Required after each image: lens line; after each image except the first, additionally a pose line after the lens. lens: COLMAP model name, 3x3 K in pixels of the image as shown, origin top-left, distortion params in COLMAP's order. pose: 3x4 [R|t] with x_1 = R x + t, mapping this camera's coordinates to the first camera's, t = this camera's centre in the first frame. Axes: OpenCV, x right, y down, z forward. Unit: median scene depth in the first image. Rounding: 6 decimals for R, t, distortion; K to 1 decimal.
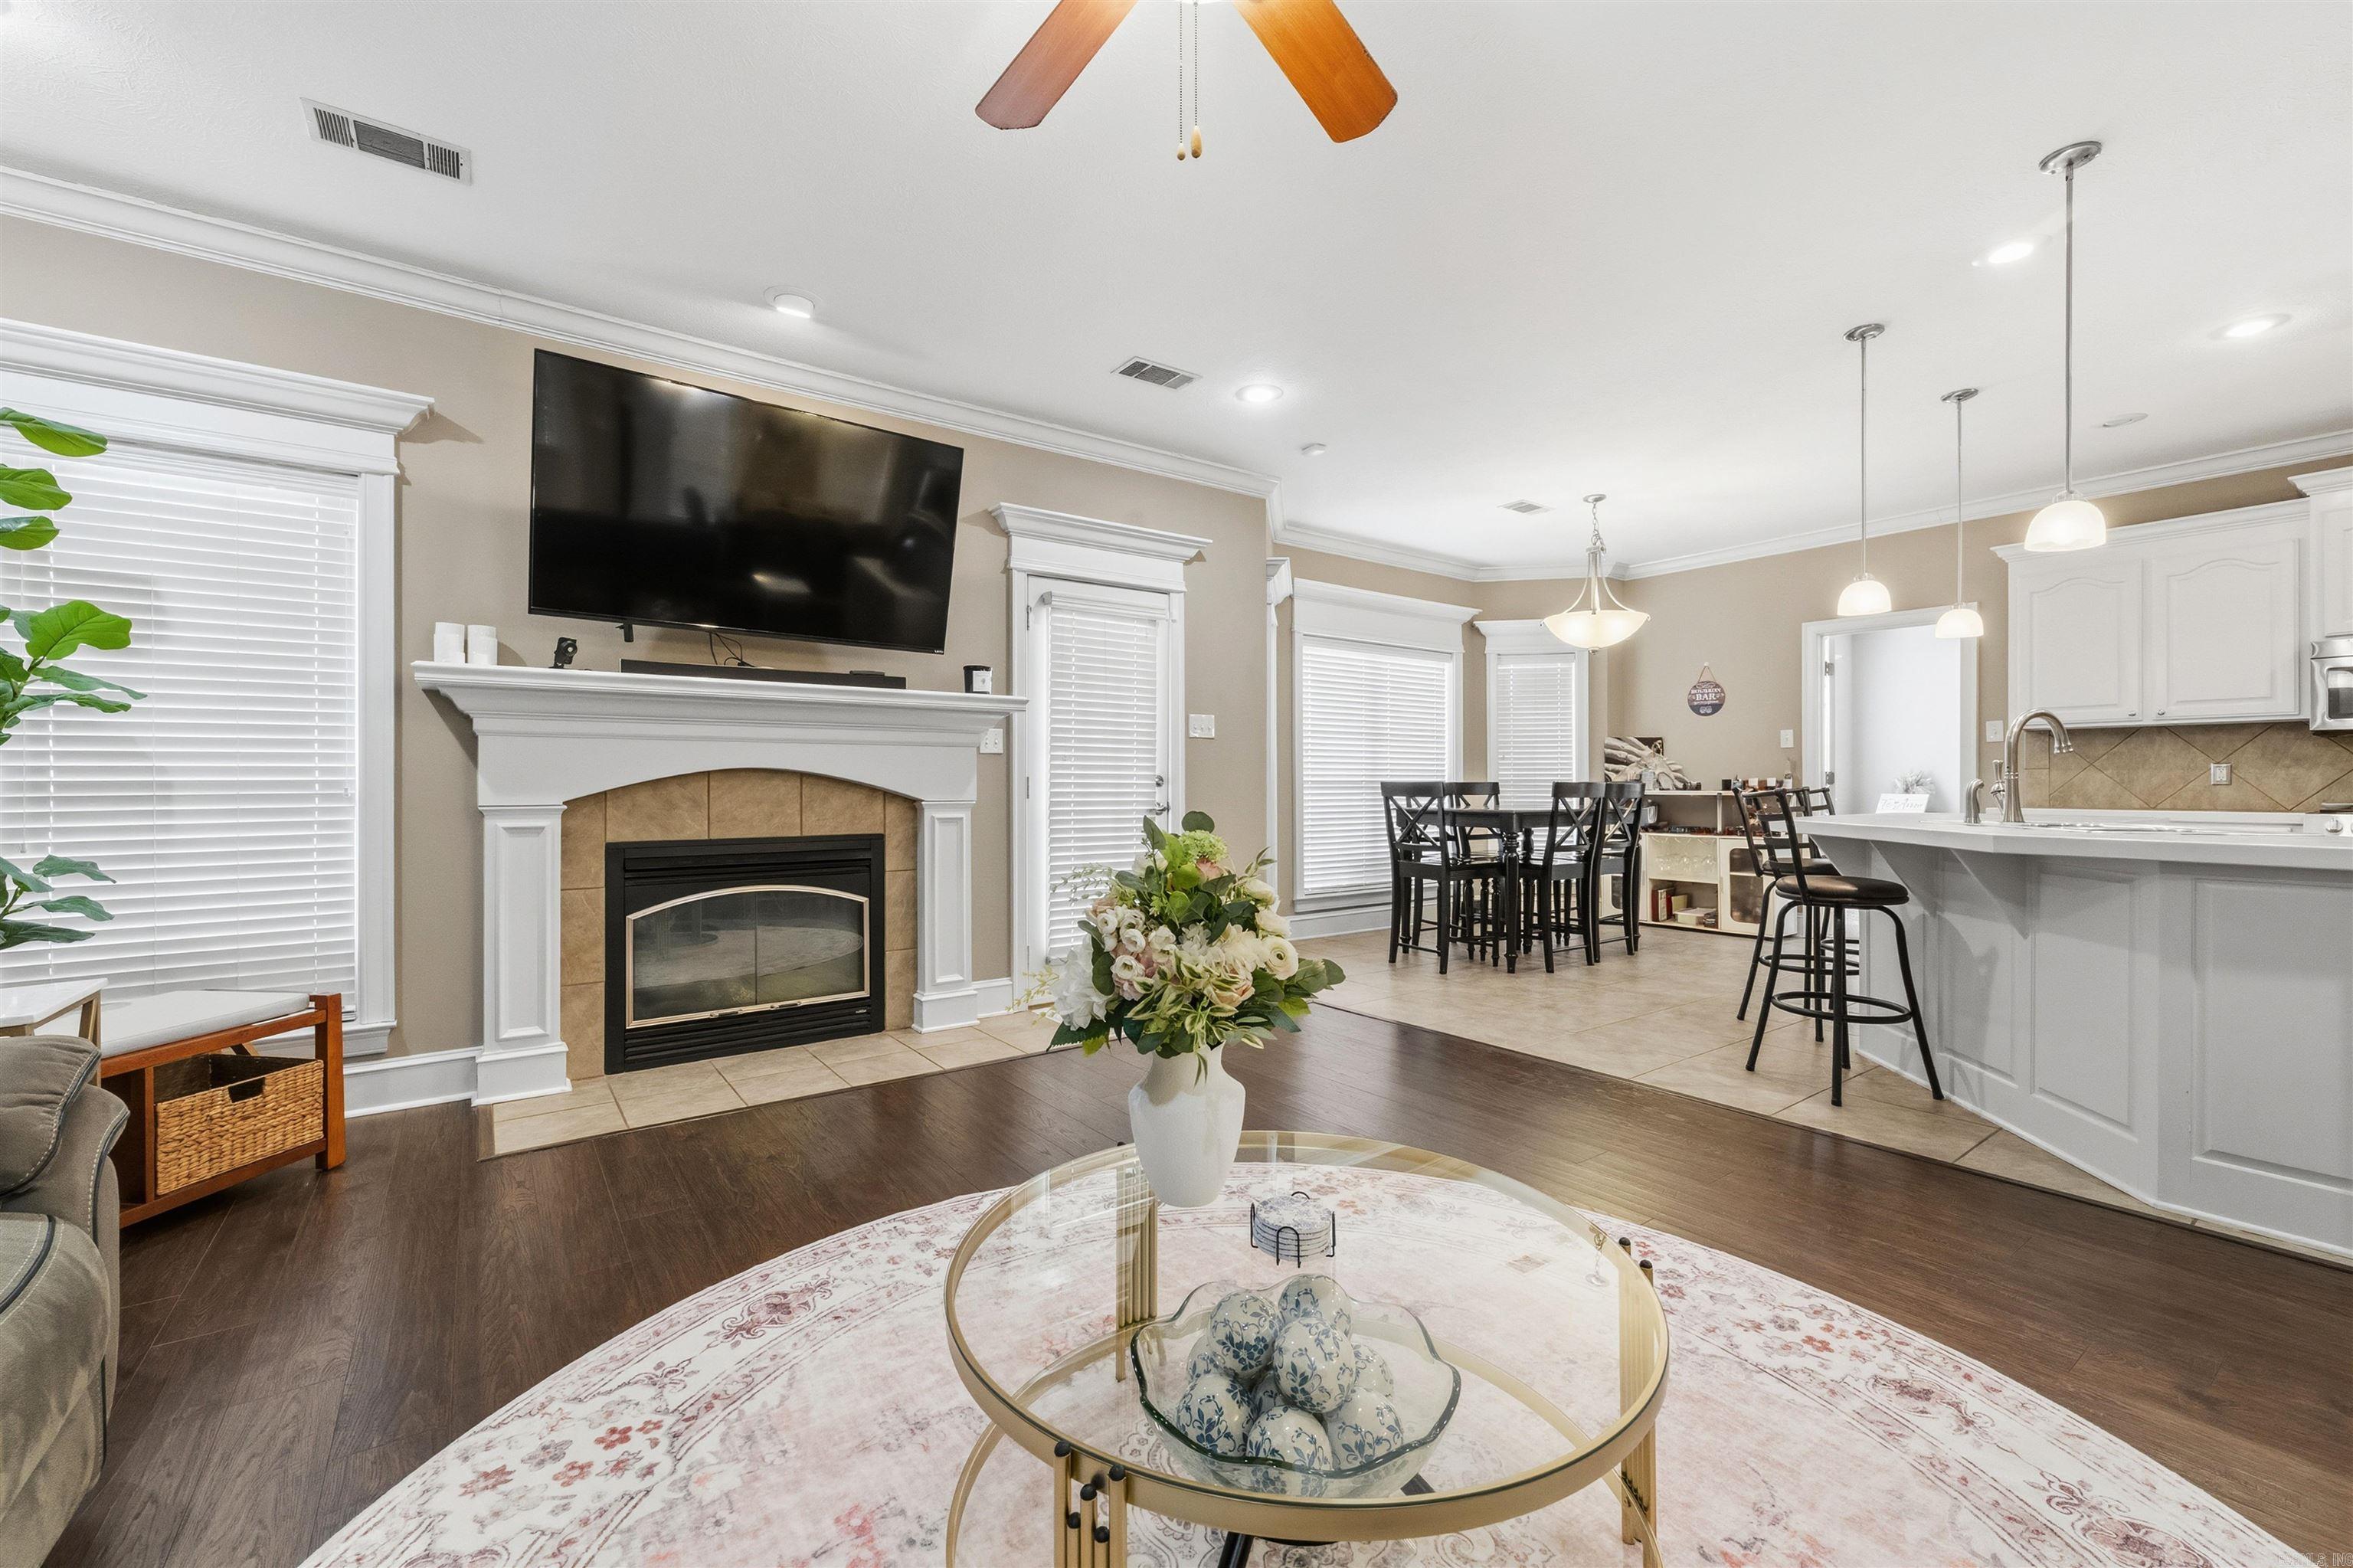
lens RADIAL K [[971.4, 0, 1172.0], [0, 971.4, 768.7], [0, 0, 1]] dist [0.006777, -0.002847]
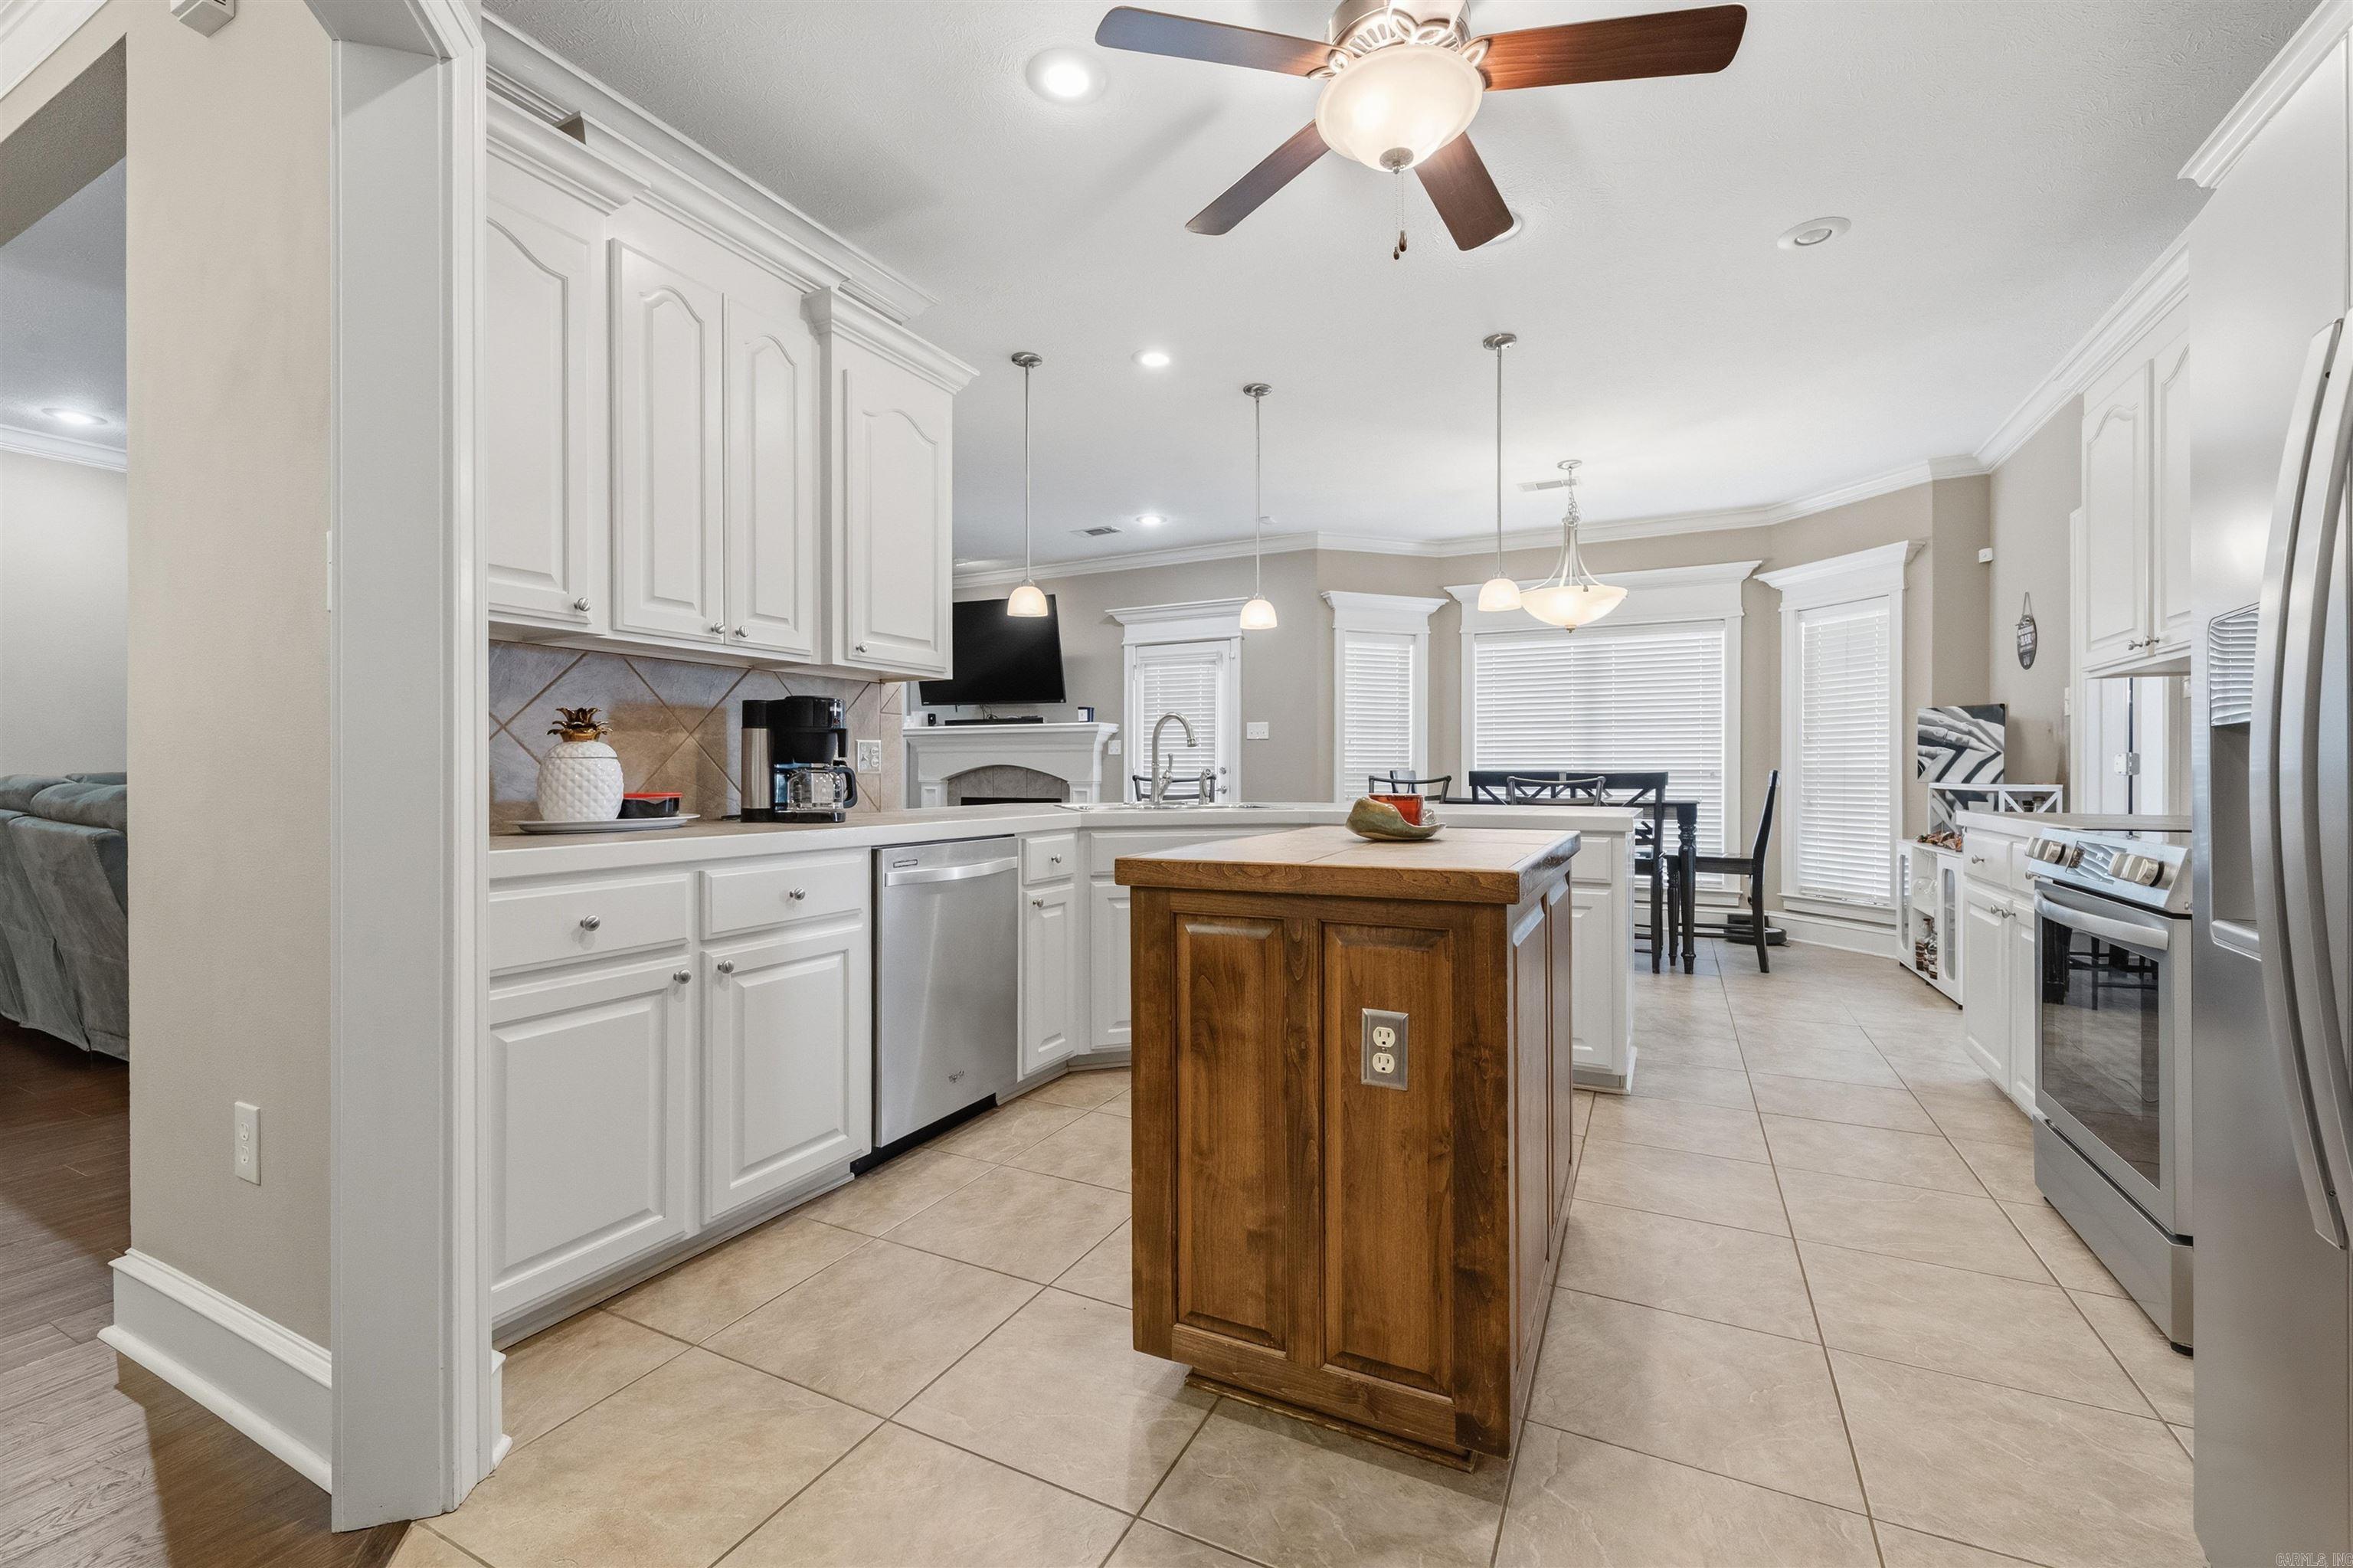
lens RADIAL K [[971.4, 0, 1172.5], [0, 971.4, 784.4], [0, 0, 1]] dist [0.006777, -0.002847]
pose [[0.459399, 0.009201, -0.888182, 1.761165], [0.010795, 0.999815, 0.015941, 0.013873], [0.888164, -0.016912, 0.459215, 0.370993]]
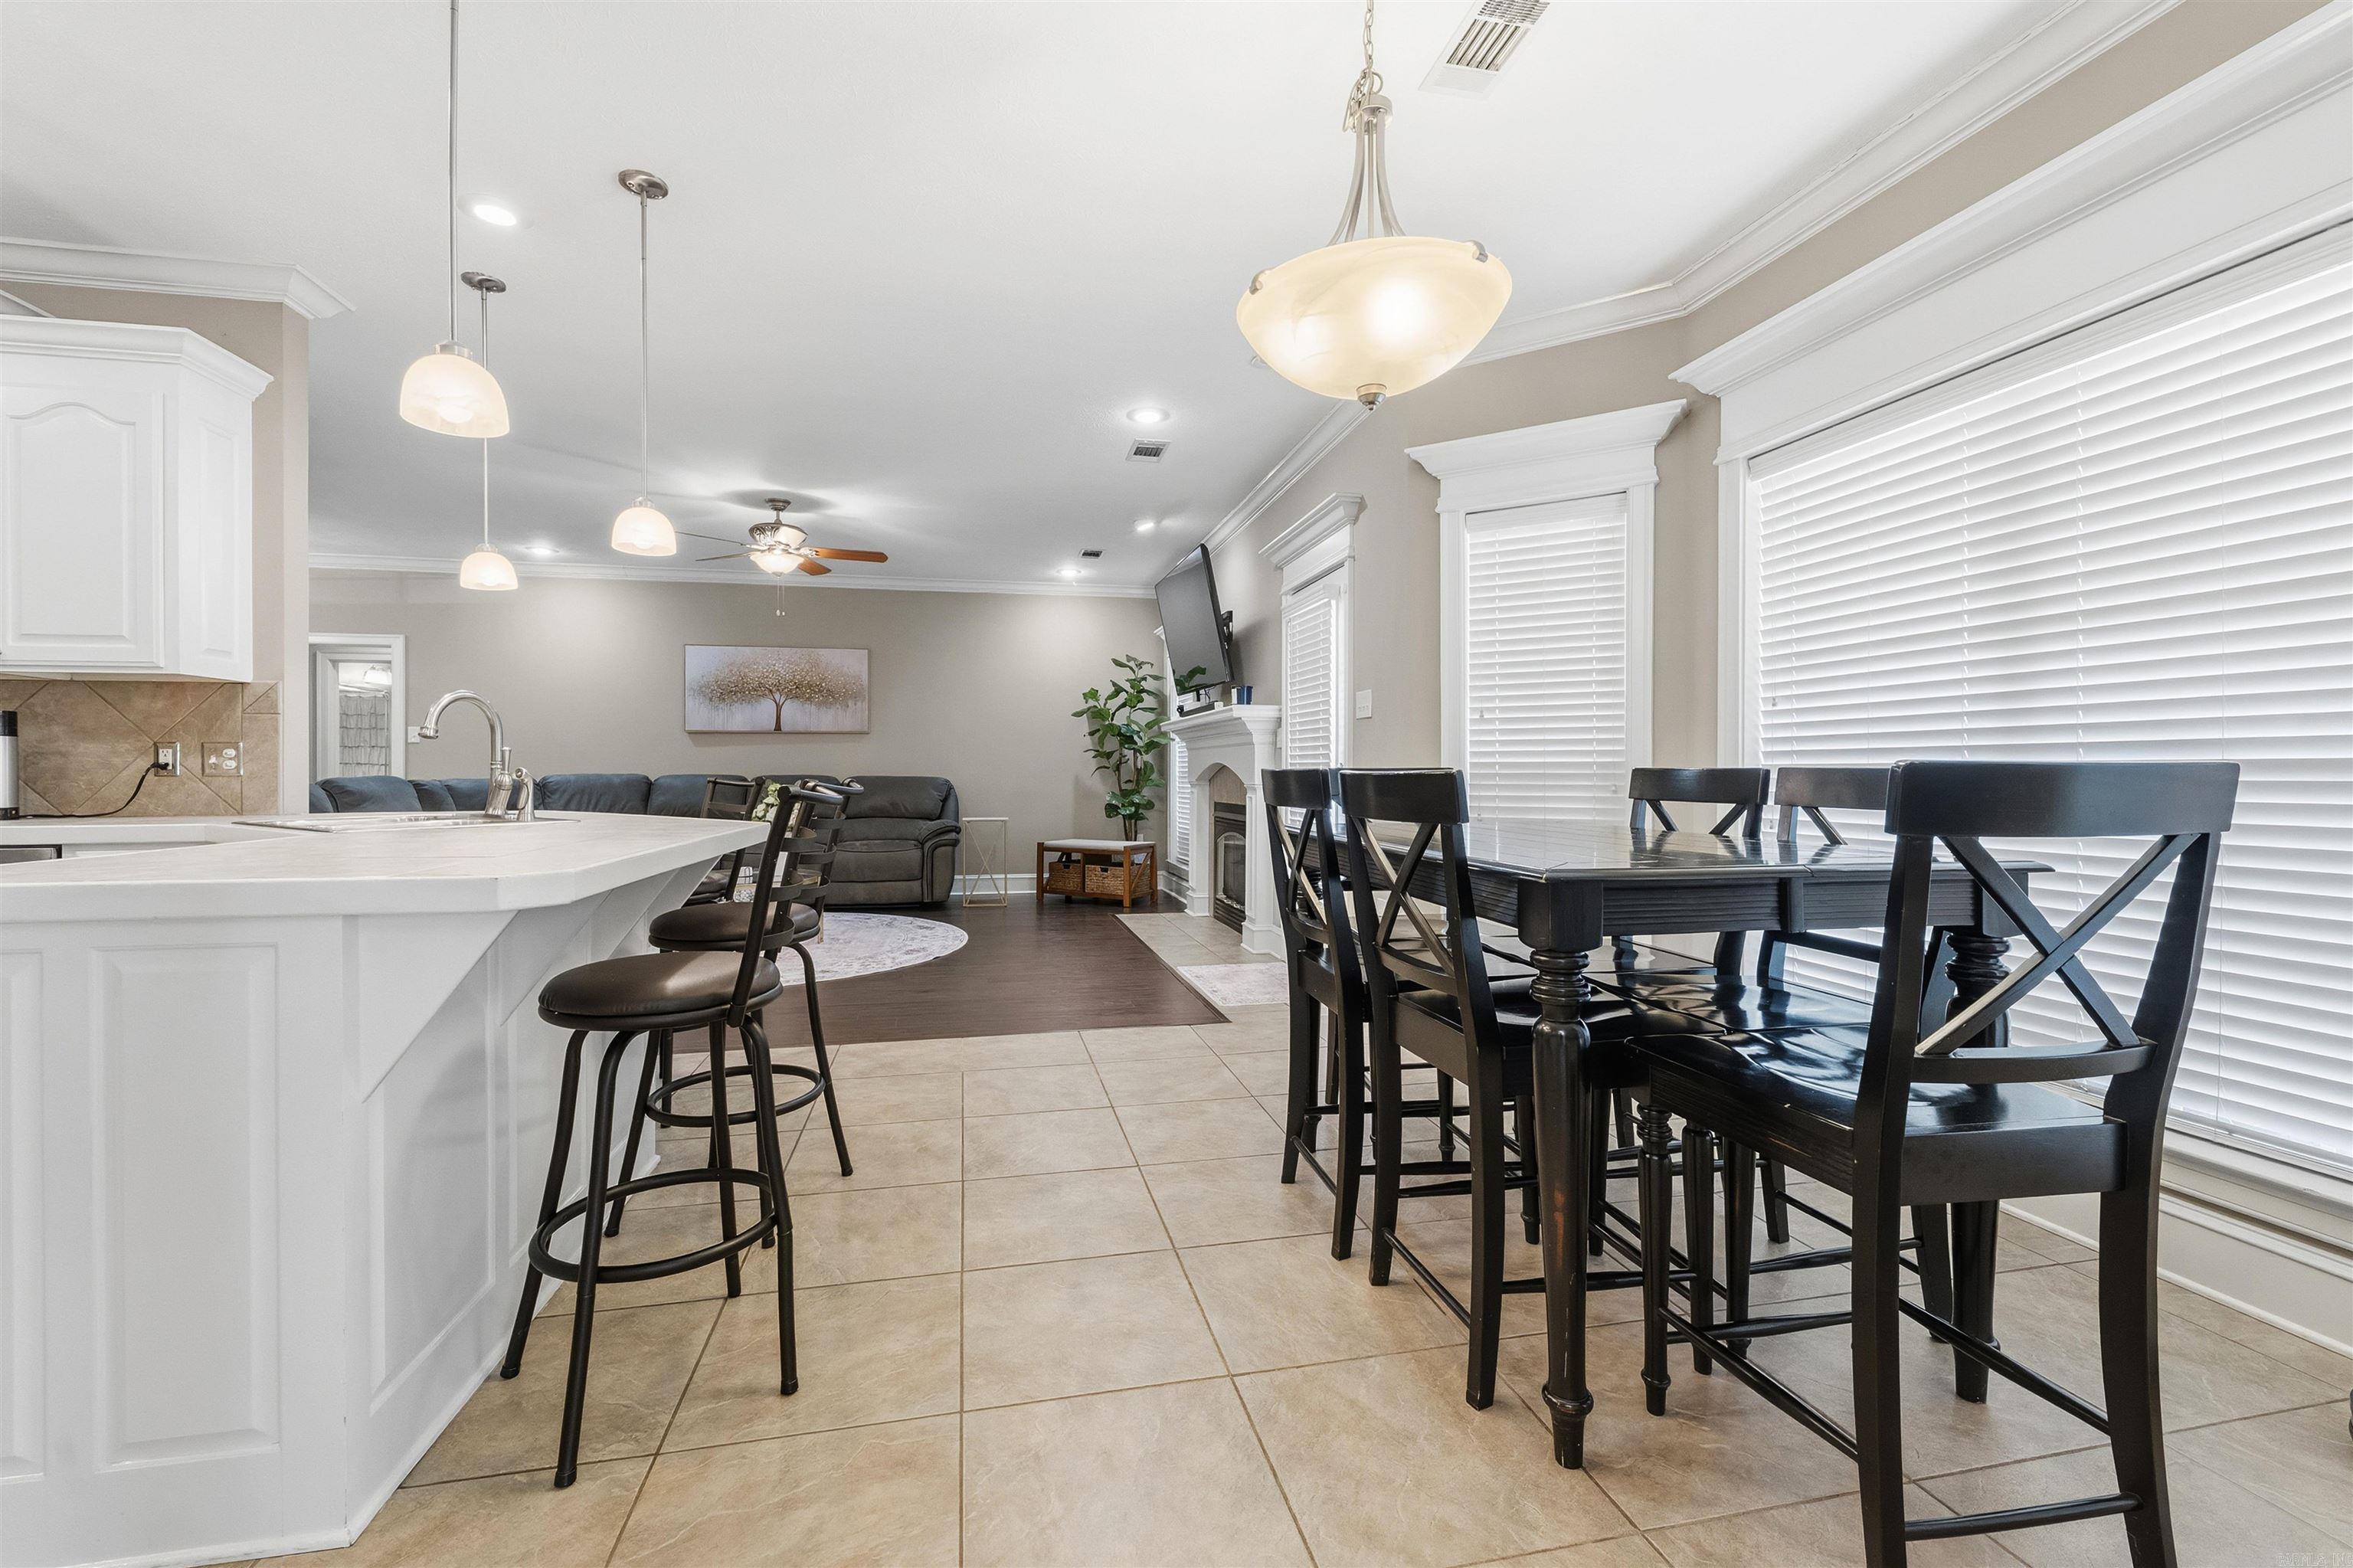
lens RADIAL K [[971.4, 0, 1182.2], [0, 971.4, 776.0], [0, 0, 1]] dist [0.006777, -0.002847]
pose [[-0.398233, 0.001194, -0.917284, 1.279821], [0.011999, 0.999920, -0.003908, 0.029939], [0.917206, -0.012562, -0.398216, 1.737478]]
